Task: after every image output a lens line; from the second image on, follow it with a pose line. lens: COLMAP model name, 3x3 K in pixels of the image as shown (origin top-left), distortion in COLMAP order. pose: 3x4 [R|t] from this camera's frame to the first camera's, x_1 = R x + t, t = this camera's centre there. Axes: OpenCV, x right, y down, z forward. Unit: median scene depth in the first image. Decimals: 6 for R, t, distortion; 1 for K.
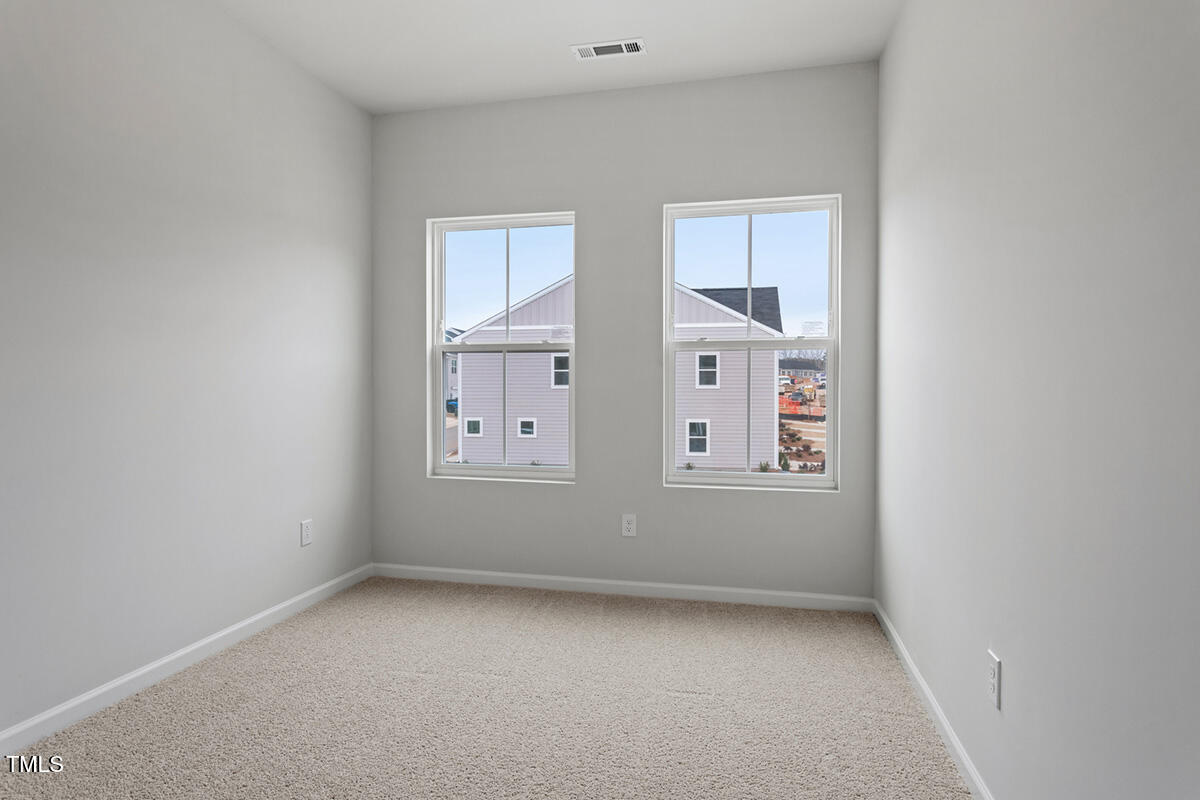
lens RADIAL K [[691.0, 0, 599.8], [0, 691.0, 402.7], [0, 0, 1]] dist [0.001629, 0.000132]
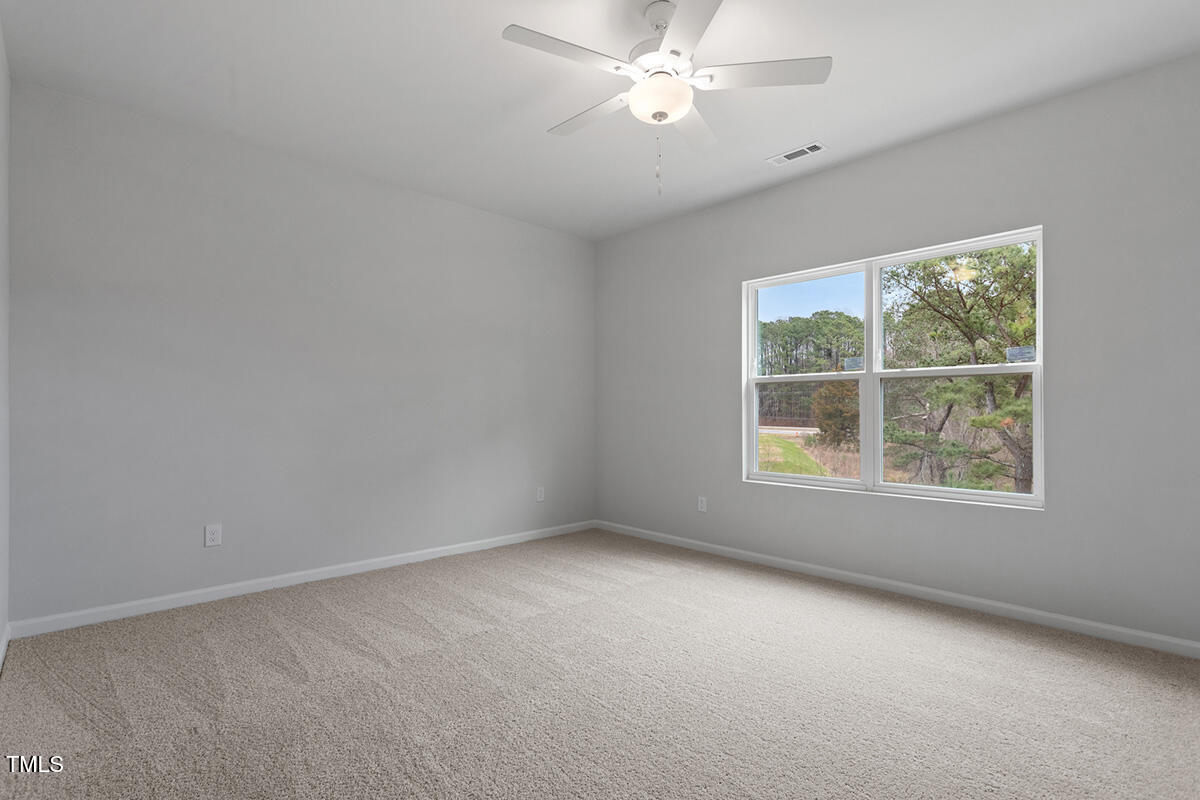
lens RADIAL K [[581.4, 0, 600.4], [0, 581.4, 402.4], [0, 0, 1]] dist [0.000422, 0.000066]
pose [[0.824247, -0.015737, -0.566012, 0.323440], [-0.004063, 0.999424, -0.033704, -0.001747], [0.566216, 0.030080, 0.823708, -0.105191]]
